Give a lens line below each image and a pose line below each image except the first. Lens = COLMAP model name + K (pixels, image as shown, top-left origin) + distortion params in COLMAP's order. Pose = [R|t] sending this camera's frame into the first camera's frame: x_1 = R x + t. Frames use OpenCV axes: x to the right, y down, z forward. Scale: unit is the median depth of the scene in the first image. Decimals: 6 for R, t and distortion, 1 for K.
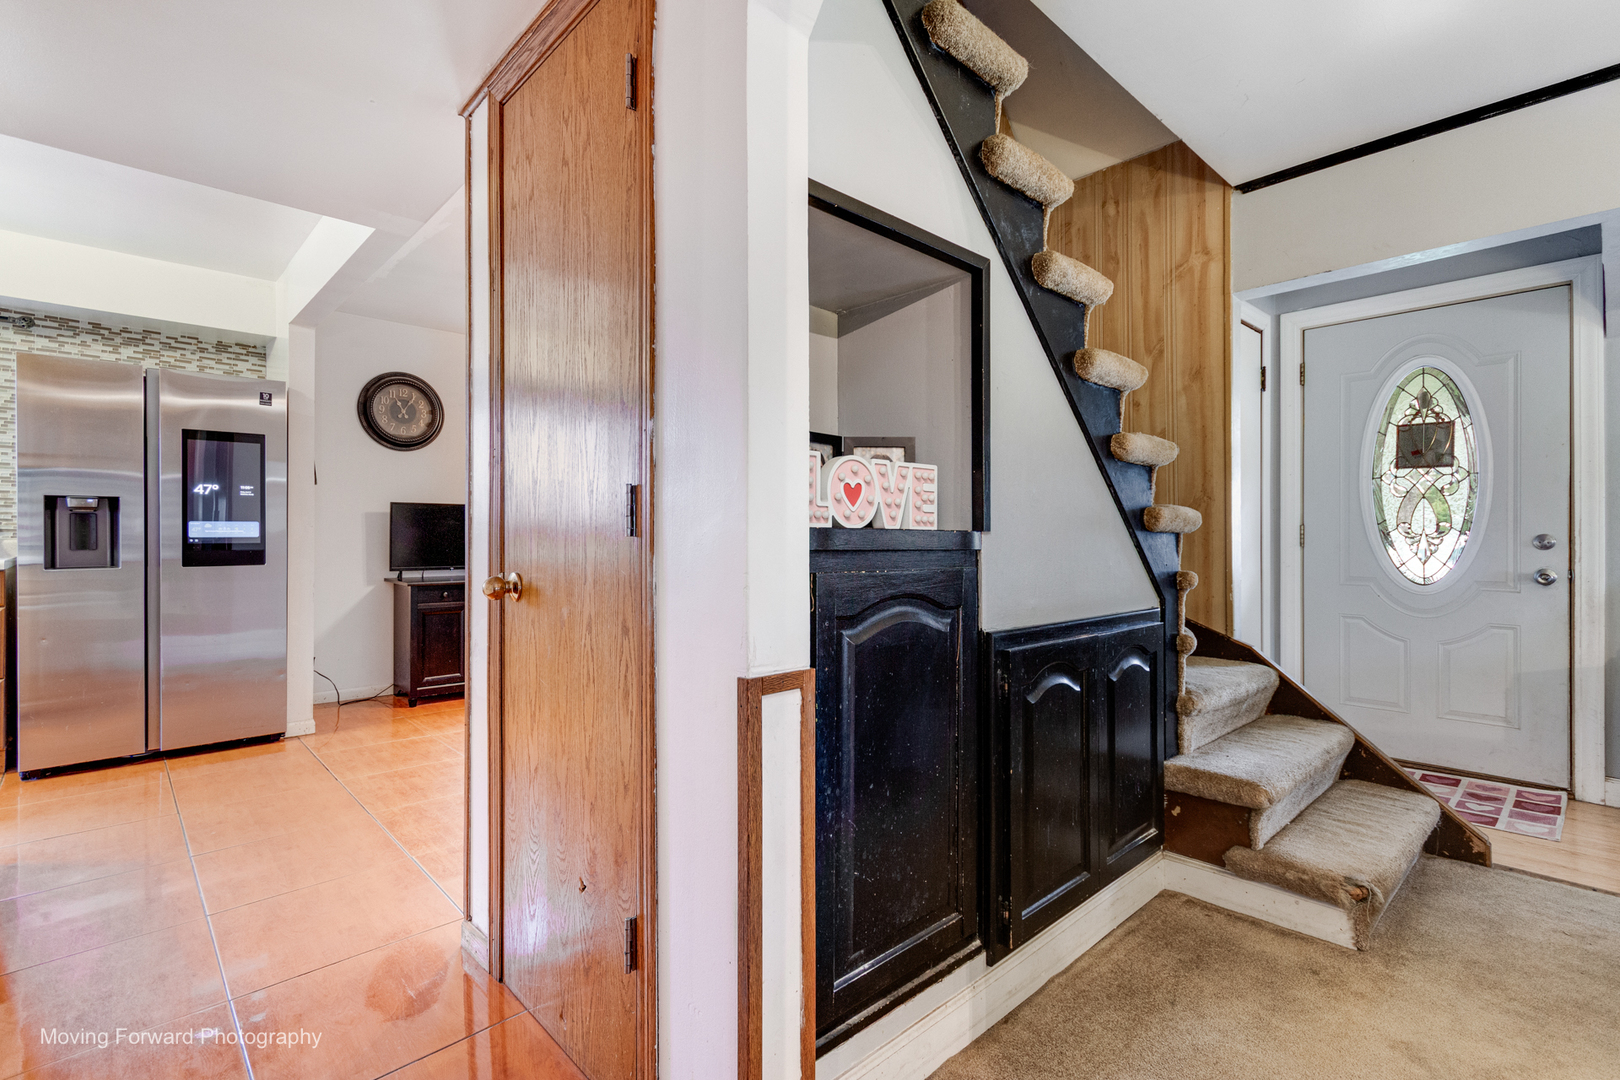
lens RADIAL K [[757.1, 0, 810.9], [0, 757.1, 539.6], [0, 0, 1]] dist [-0.002712, 0.000025]
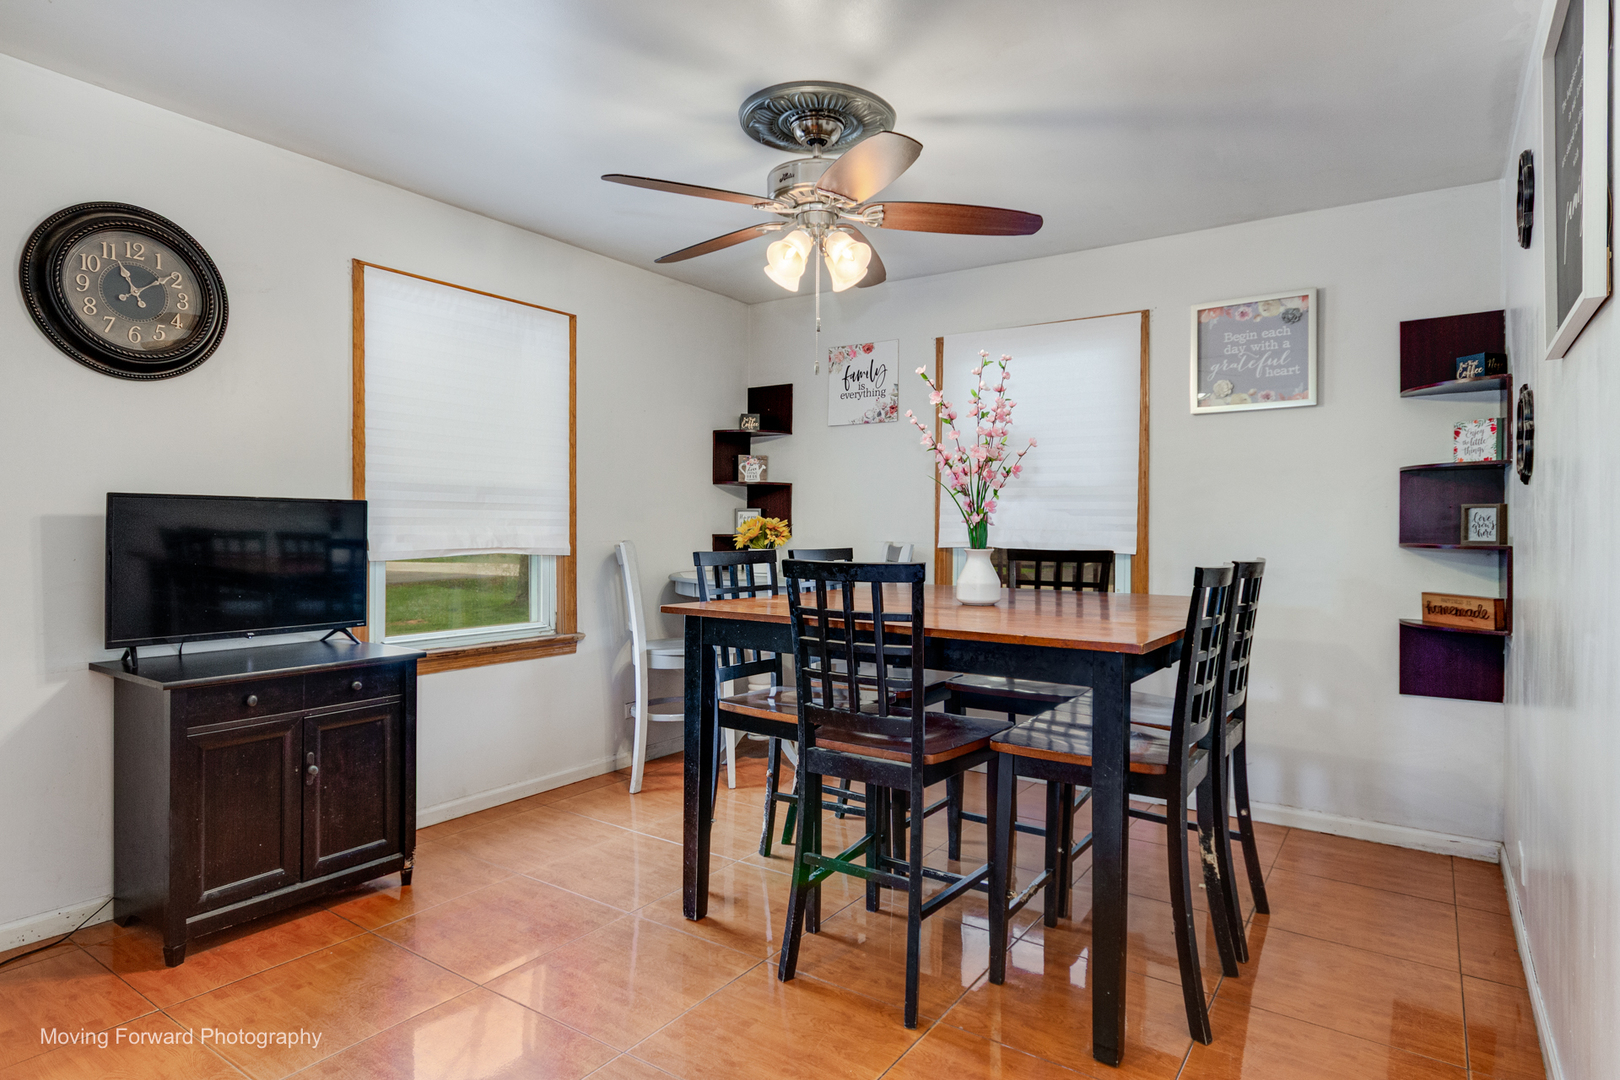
lens RADIAL K [[887.7, 0, 811.2], [0, 887.7, 533.9], [0, 0, 1]] dist [-0.016115, -0.000501]
pose [[0.973970, -0.004153, 0.226638, -0.269394], [0.004917, 0.999984, -0.002804, -0.021338], [-0.226622, 0.003846, 0.973975, 0.404954]]
